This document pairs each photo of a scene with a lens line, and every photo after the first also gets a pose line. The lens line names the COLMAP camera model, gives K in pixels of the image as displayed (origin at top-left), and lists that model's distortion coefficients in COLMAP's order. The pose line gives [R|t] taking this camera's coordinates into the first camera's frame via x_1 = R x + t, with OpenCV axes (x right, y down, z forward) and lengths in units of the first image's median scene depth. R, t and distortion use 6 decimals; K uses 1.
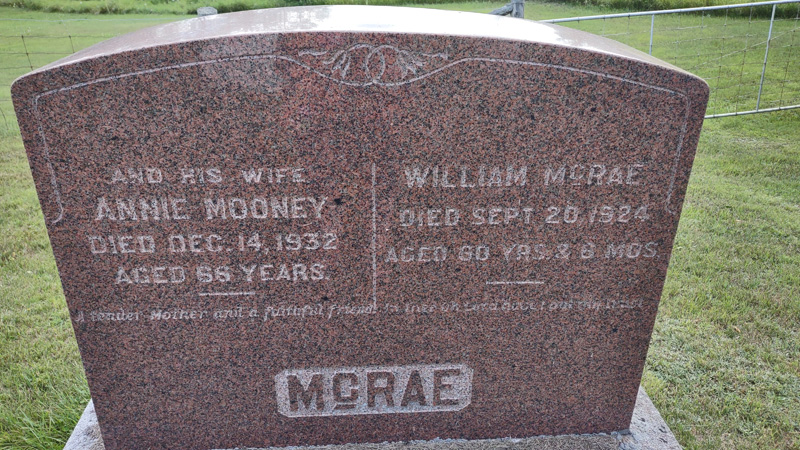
lens RADIAL K [[602.8, 0, 401.7], [0, 602.8, 223.3], [0, 0, 1]] dist [0.044801, -0.077265]
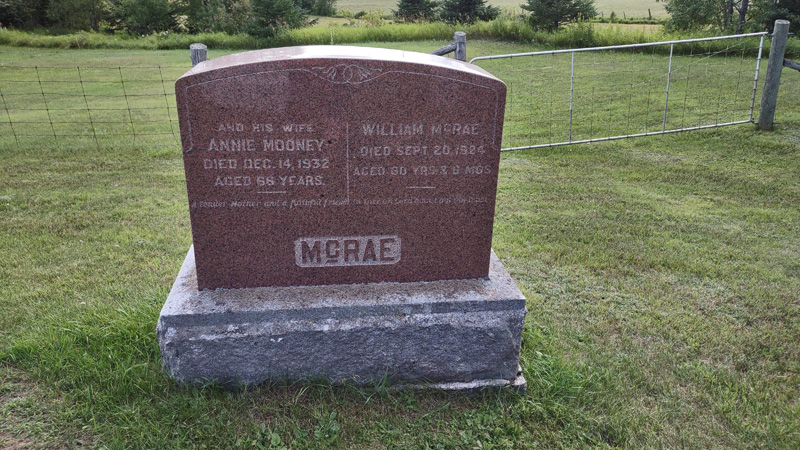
lens RADIAL K [[602.8, 0, 402.8], [0, 602.8, 229.6], [0, 0, 1]] dist [0.044801, -0.077265]
pose [[0.998334, -0.010126, 0.056803, 0.019887], [0.012674, 0.998921, -0.044678, 0.330041], [-0.056289, 0.045324, 0.997385, -0.954206]]
